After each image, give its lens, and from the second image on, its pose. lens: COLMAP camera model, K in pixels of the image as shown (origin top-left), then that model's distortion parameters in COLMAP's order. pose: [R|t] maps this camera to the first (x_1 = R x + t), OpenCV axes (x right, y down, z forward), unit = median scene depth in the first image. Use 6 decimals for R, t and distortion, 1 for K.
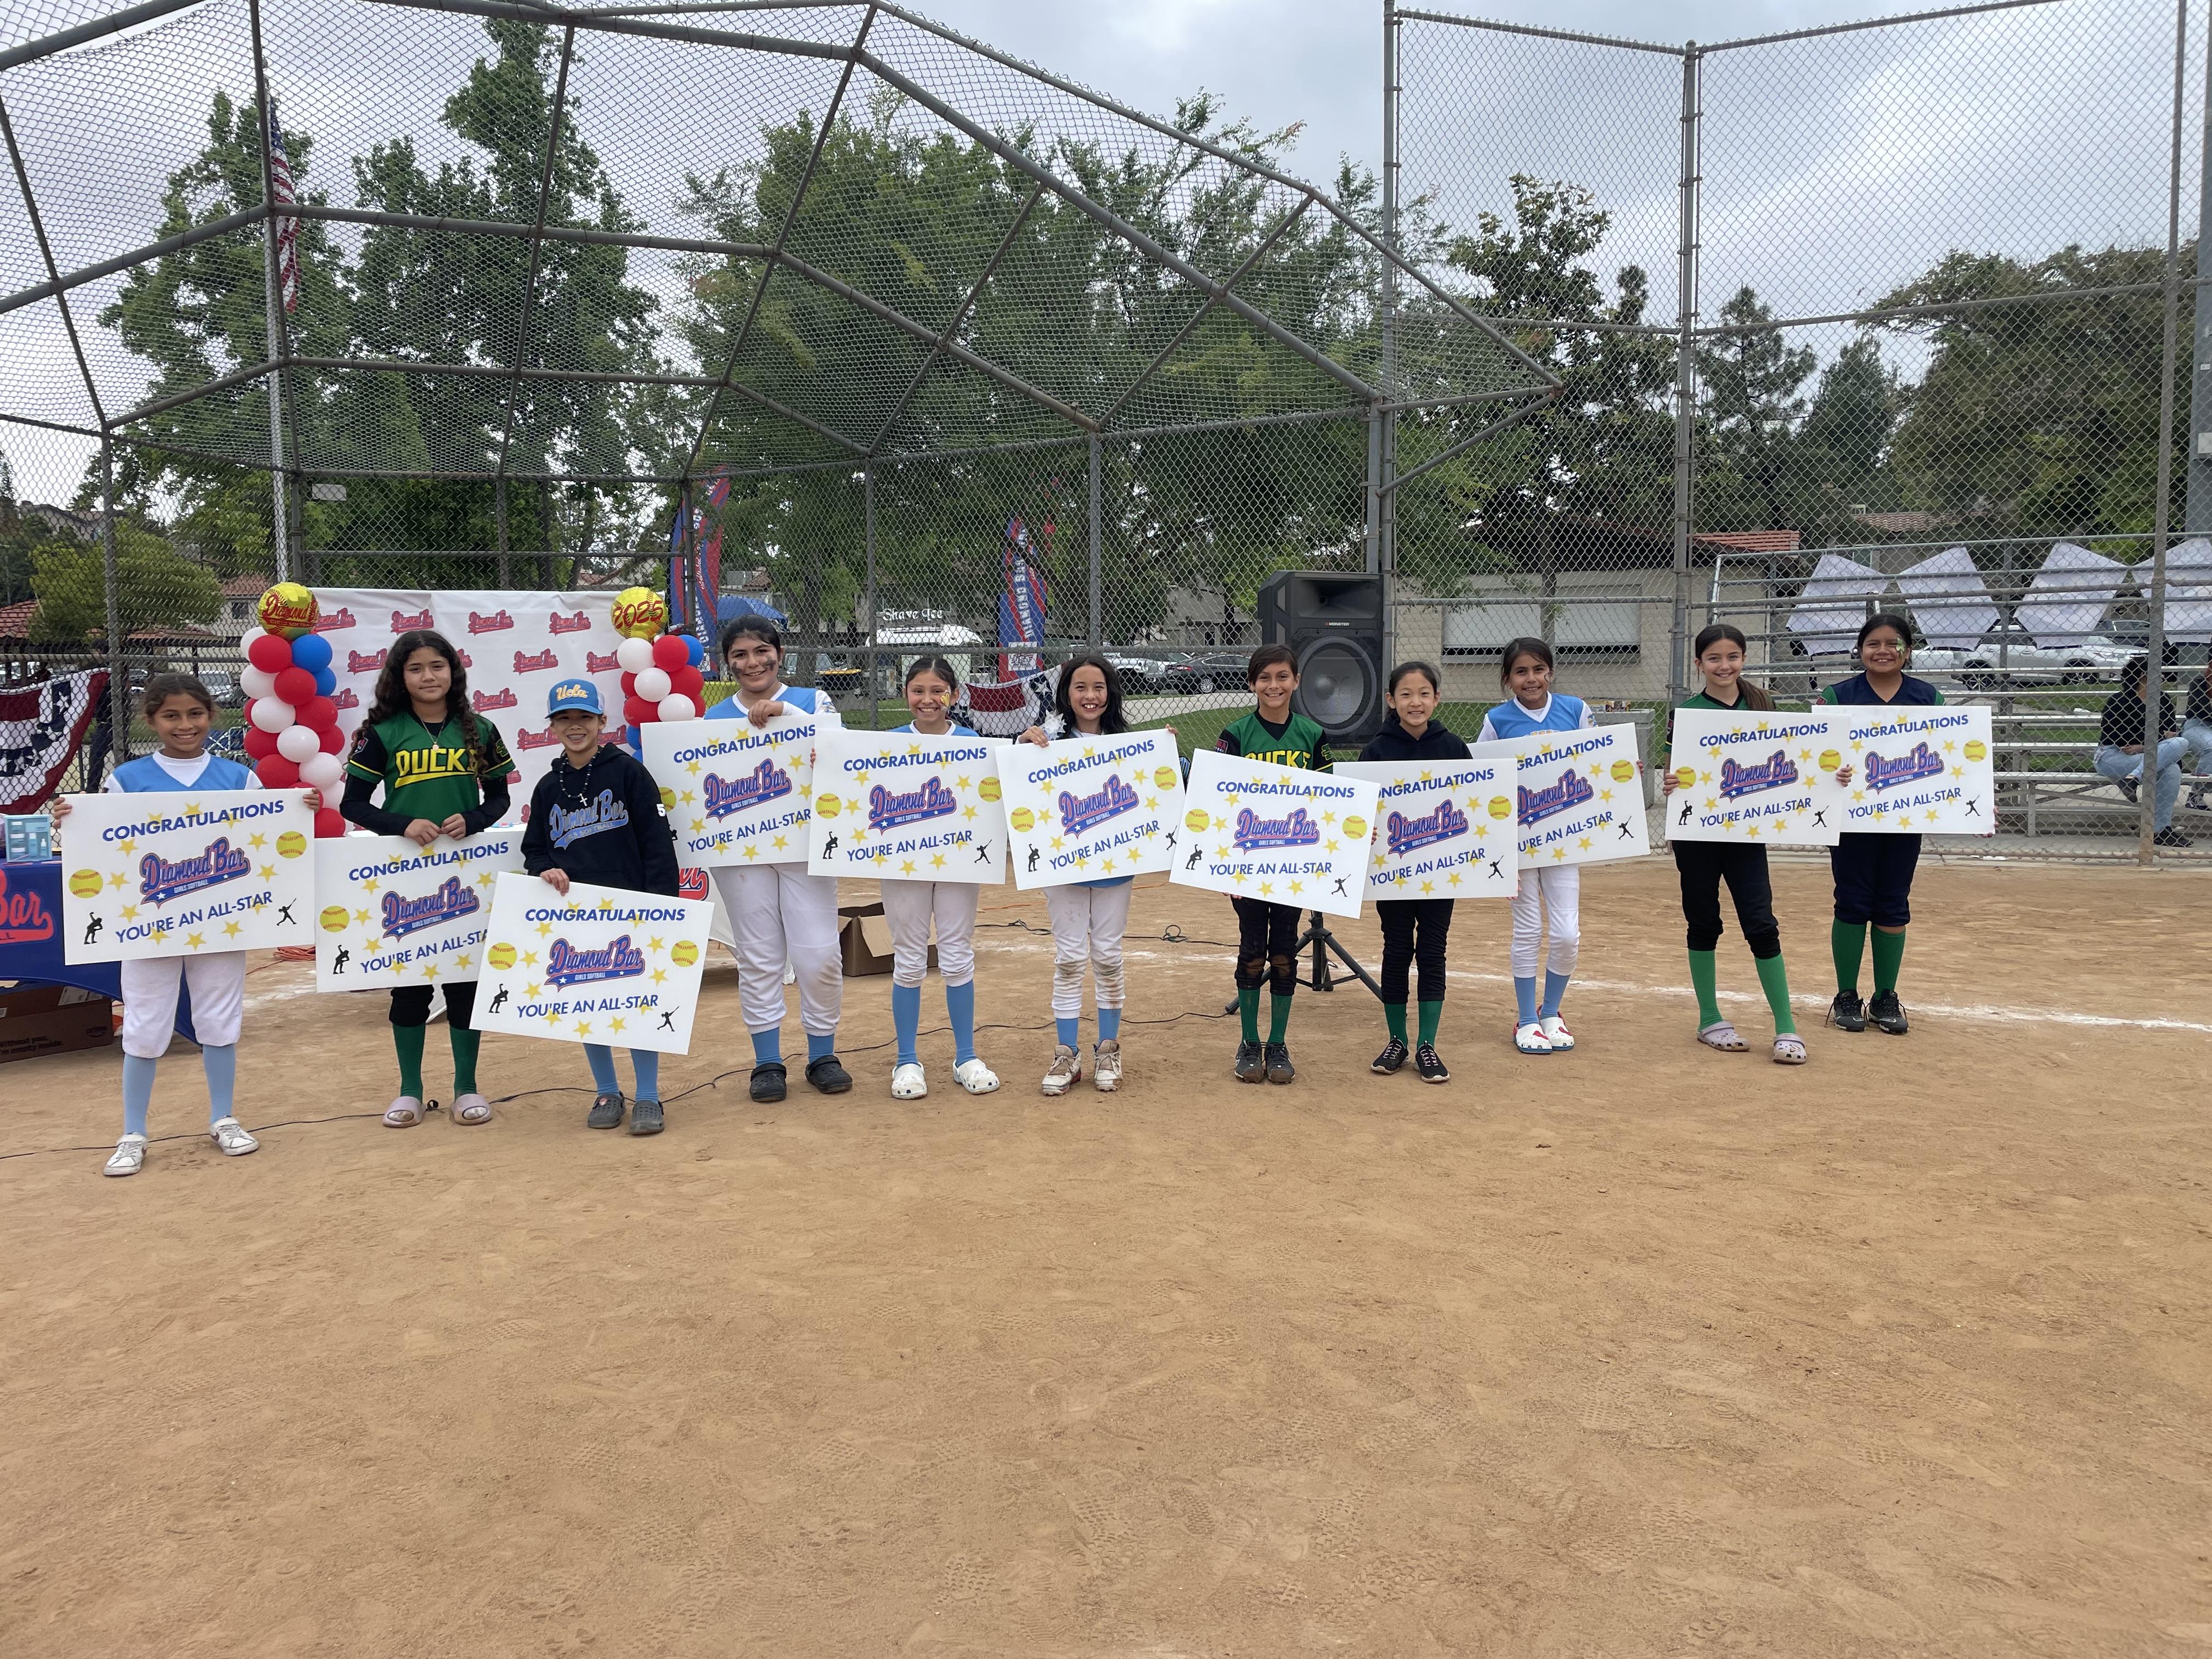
lens RADIAL K [[1669.2, 0, 1125.9], [0, 1669.2, 812.1], [0, 0, 1]] dist [0.082913, -0.108747]
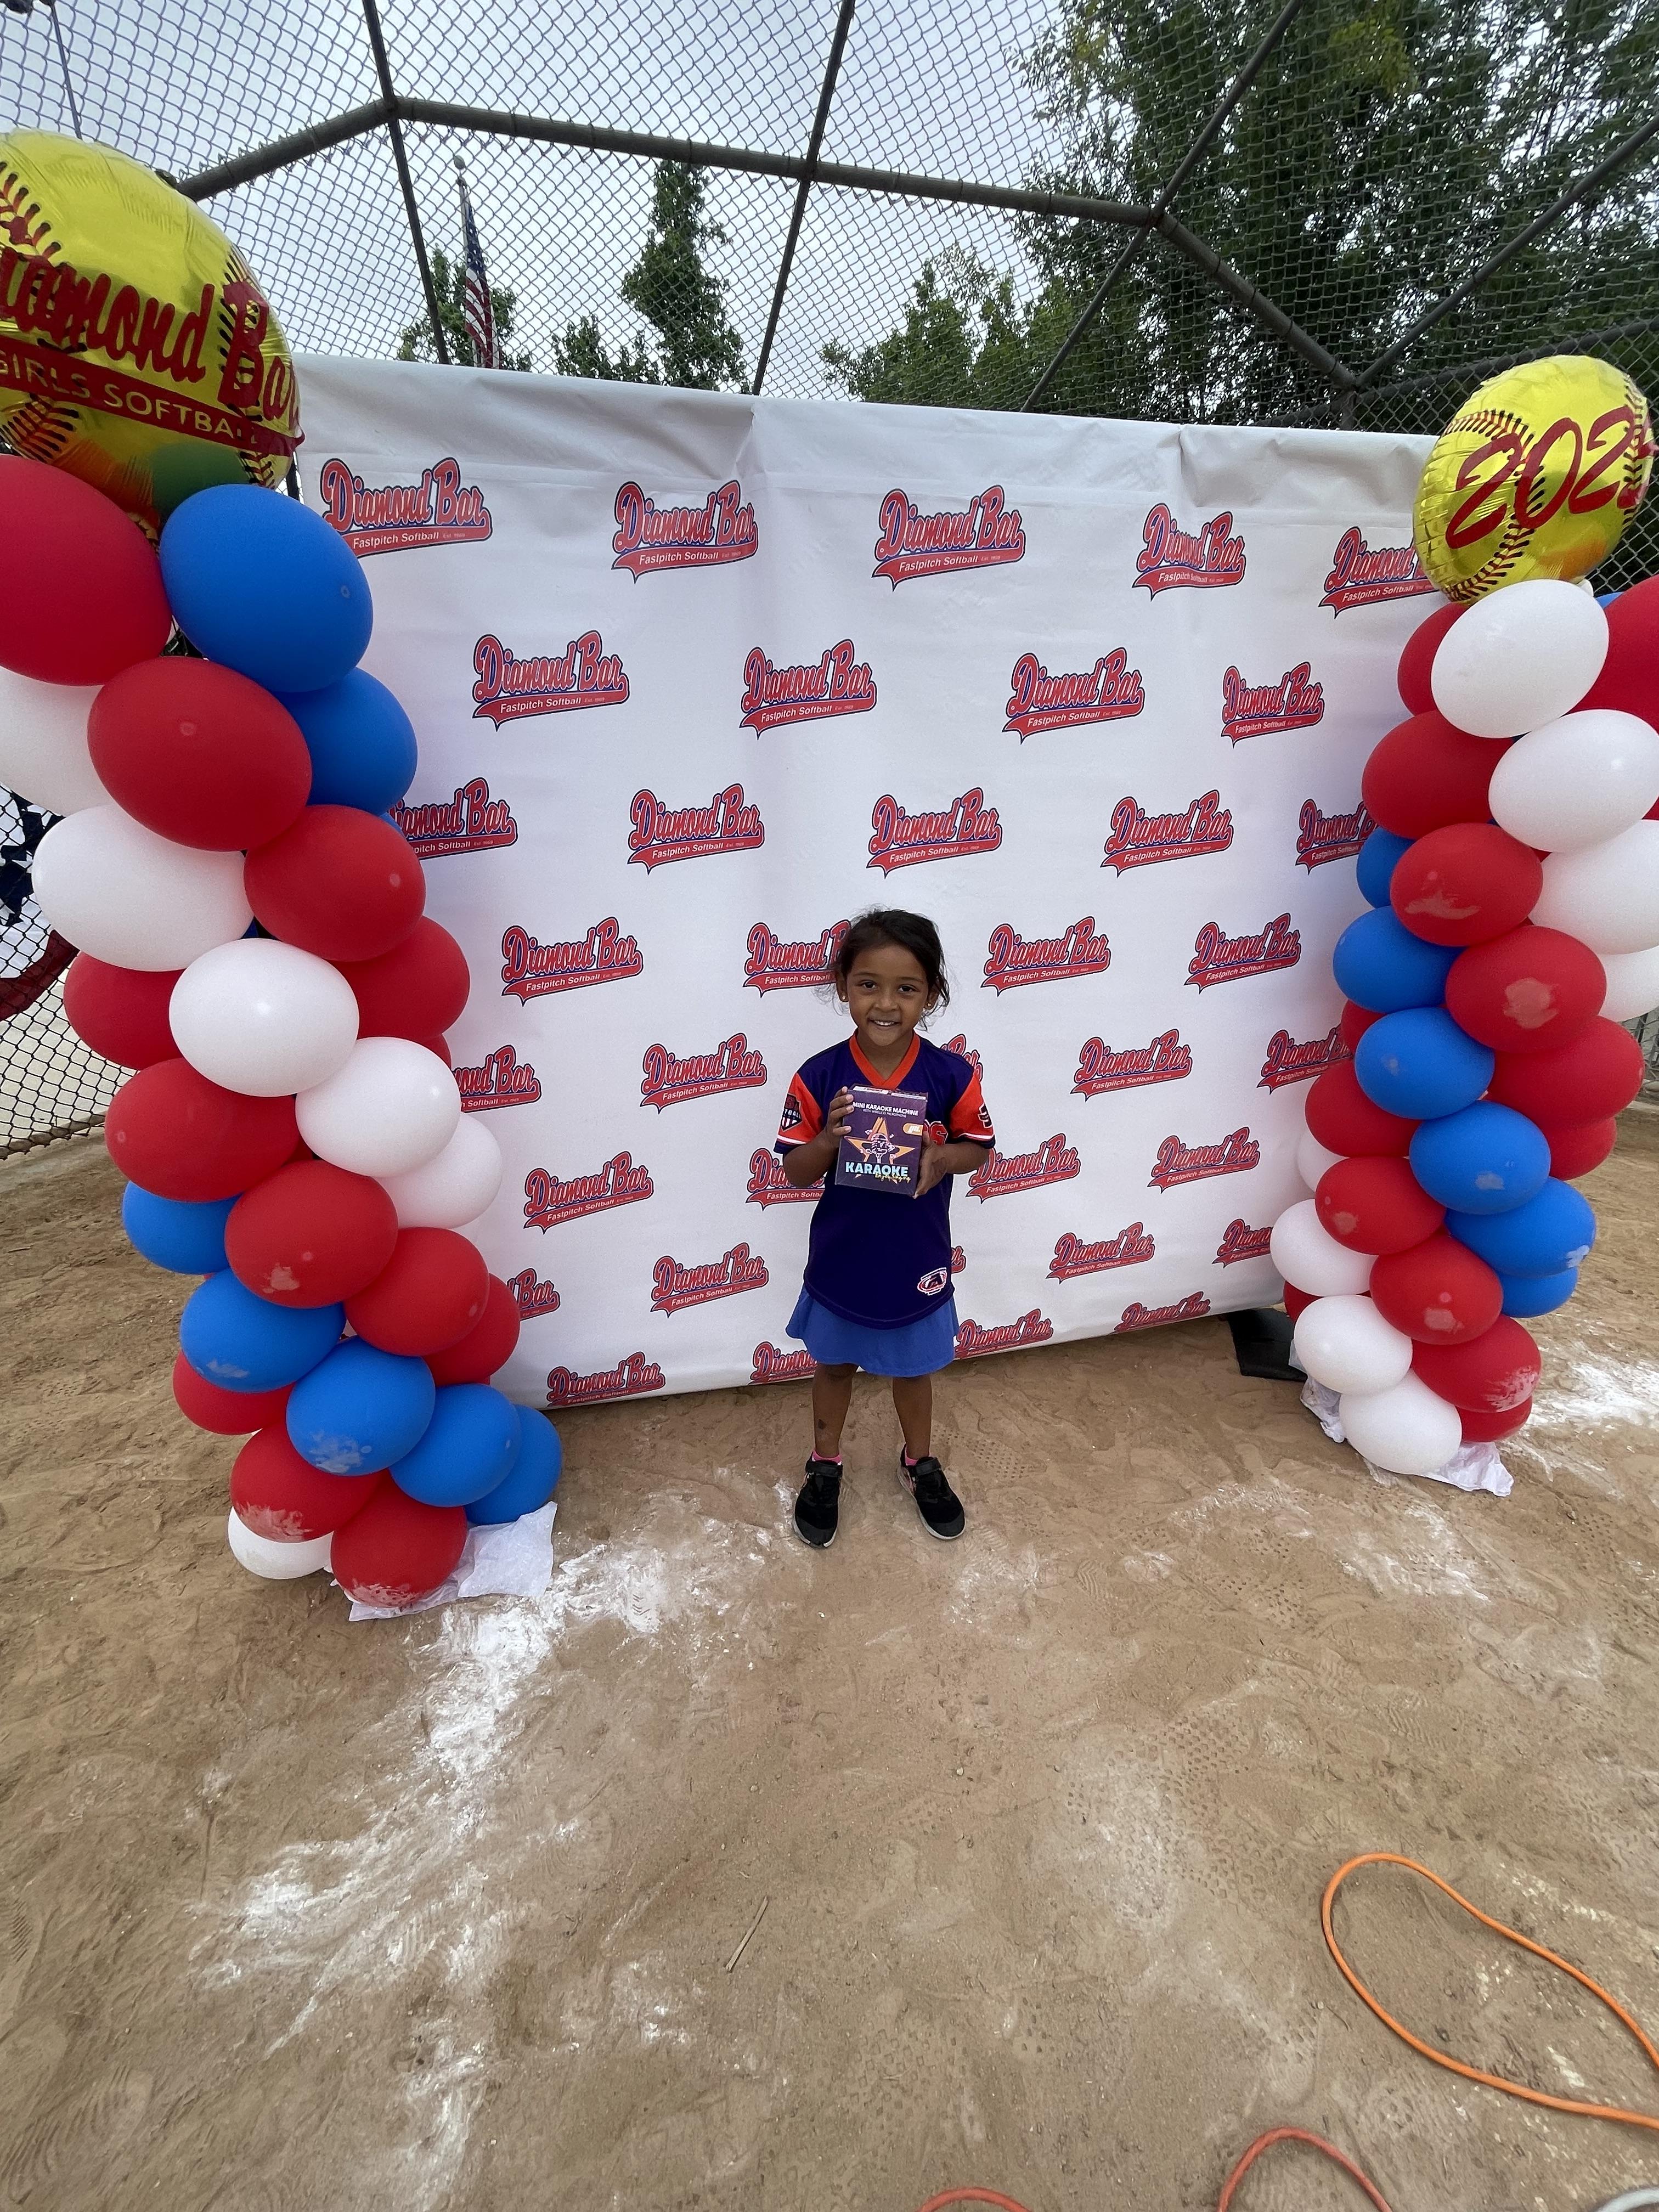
lens RADIAL K [[897.8, 0, 840.3], [0, 897.8, 1098.6], [0, 0, 1]] dist [-0.006672, 0.002555]
pose [[0.988096, 0.066648, -0.138652, -0.205412], [-0.031305, 0.969535, 0.242944, -0.032621], [0.150620, -0.235712, 0.960080, 0.466293]]
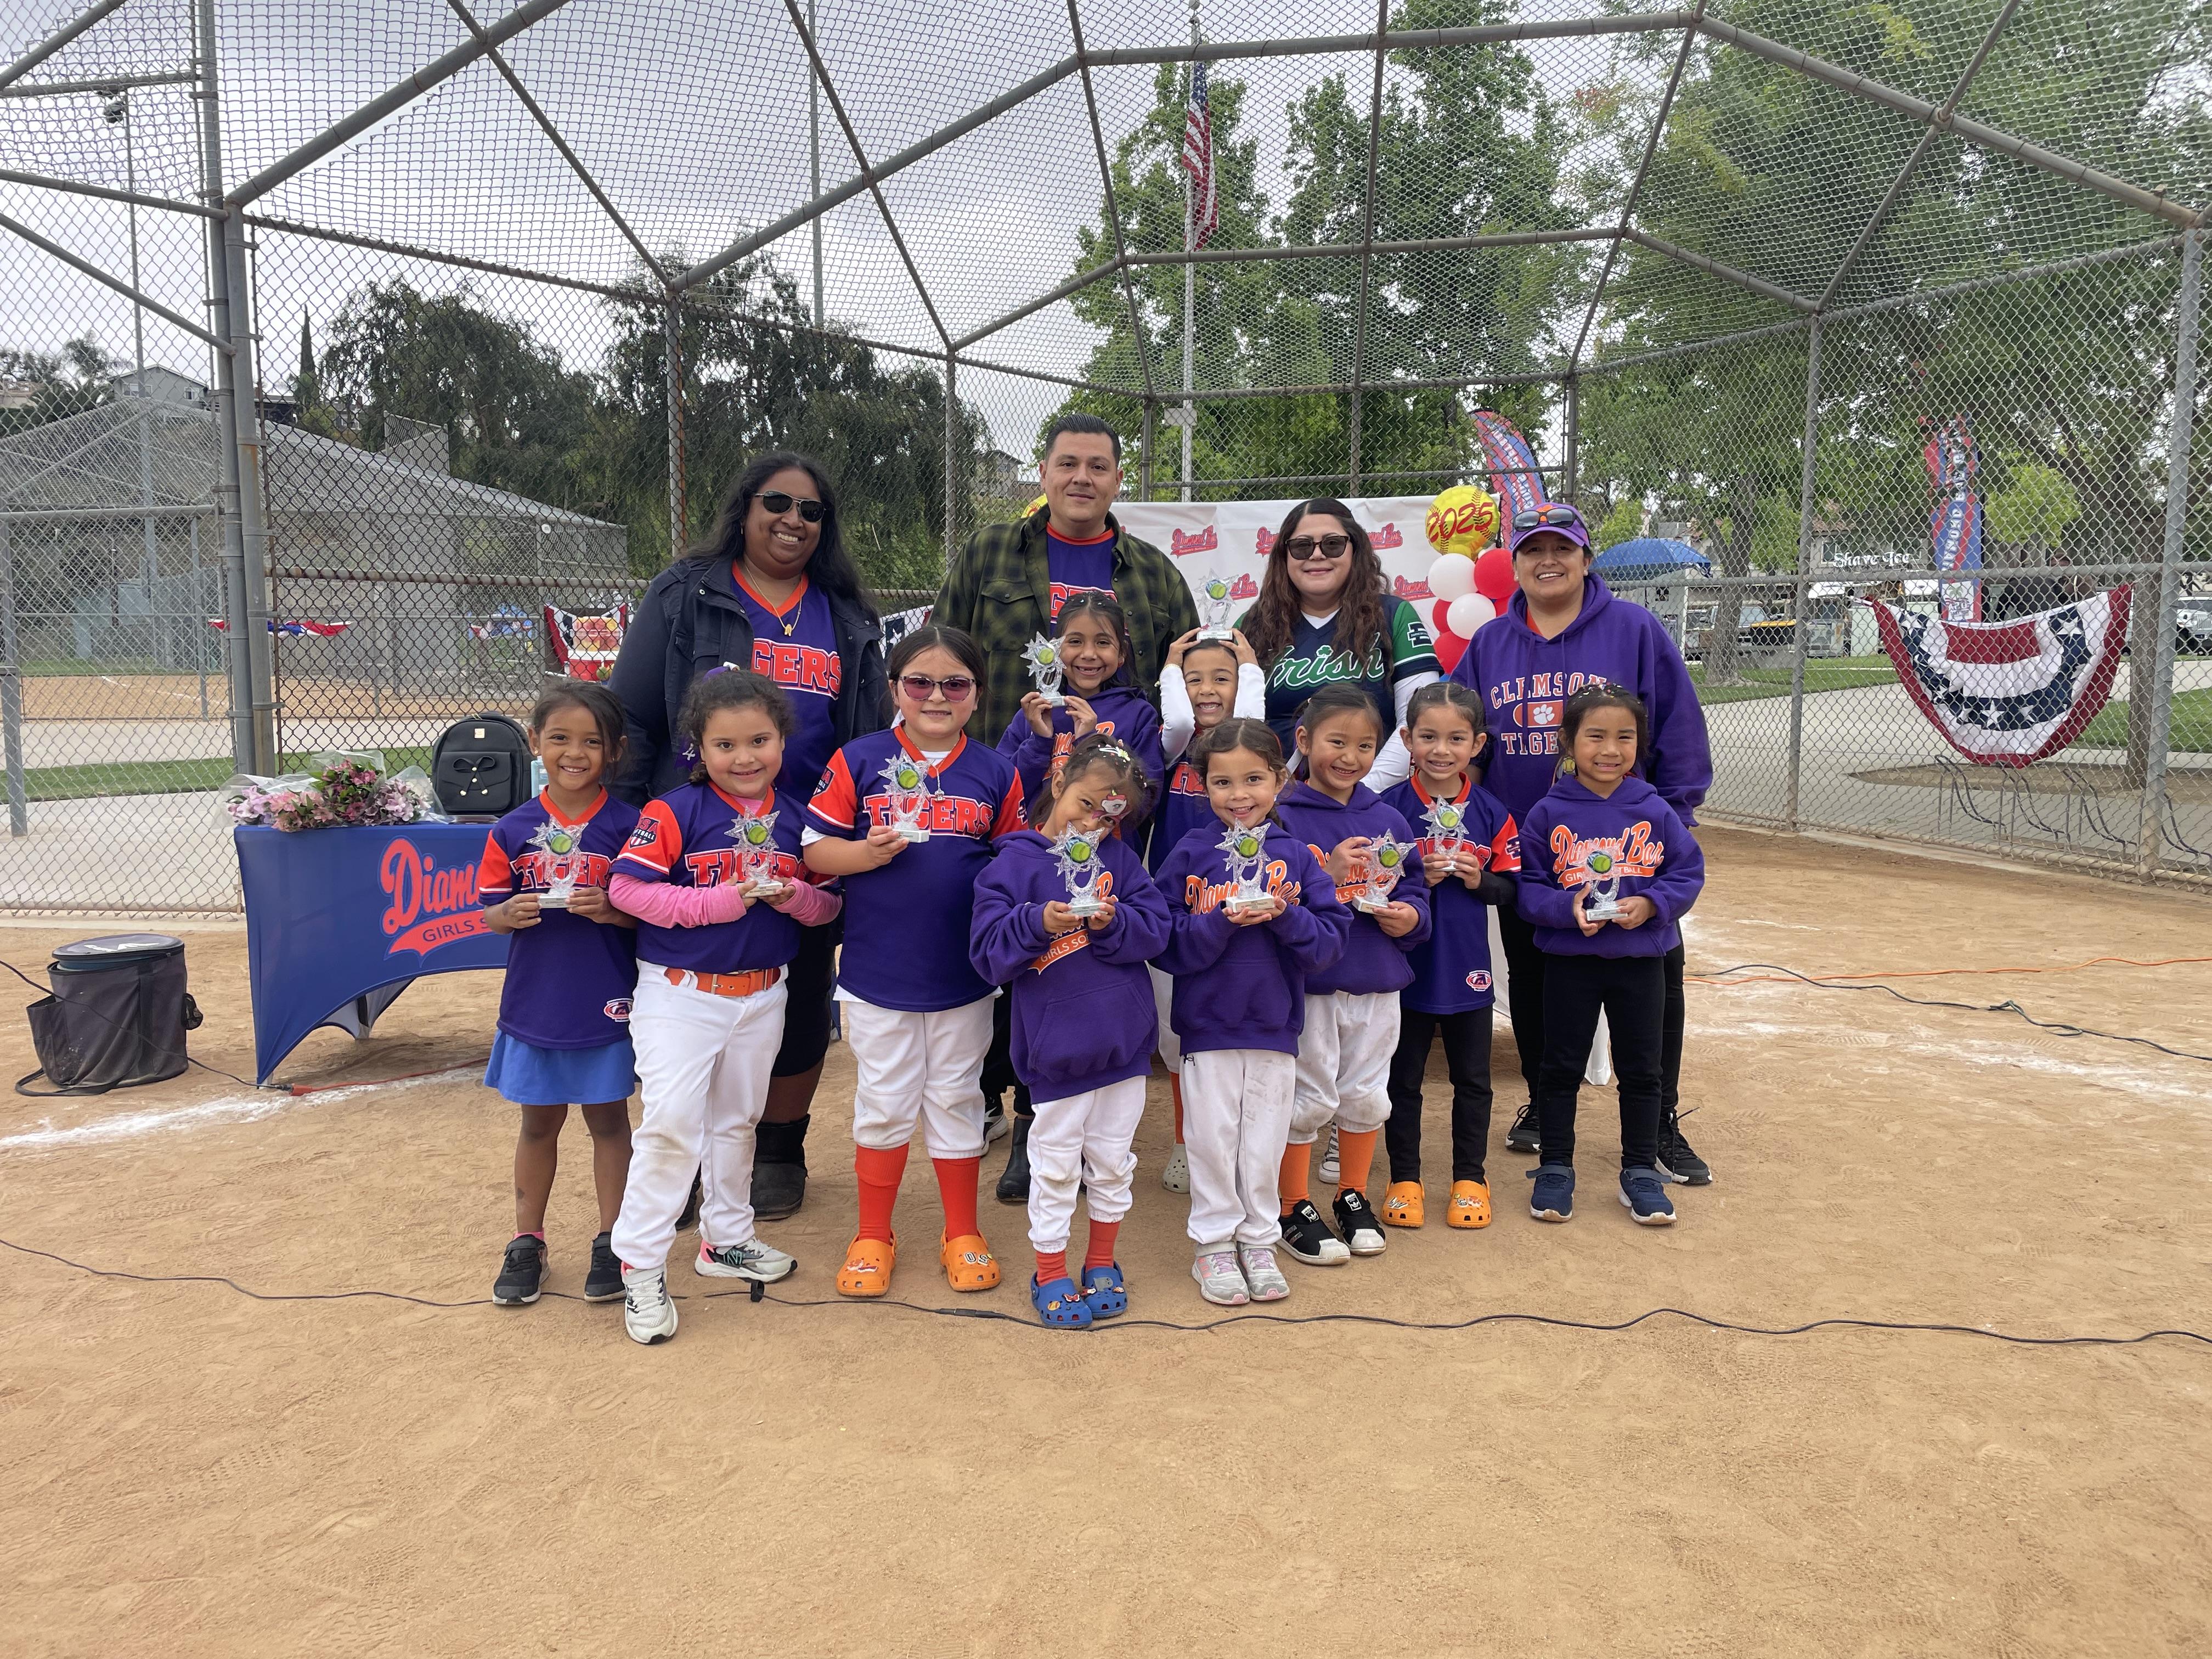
lens RADIAL K [[1669.2, 0, 1101.0], [0, 1669.2, 809.2], [0, 0, 1]] dist [0.082913, -0.108747]
pose [[0.852480, 0.060897, -0.519201, -0.017292], [-0.049893, 0.998136, 0.035150, -0.004936], [0.520374, -0.004060, 0.853929, 0.156310]]
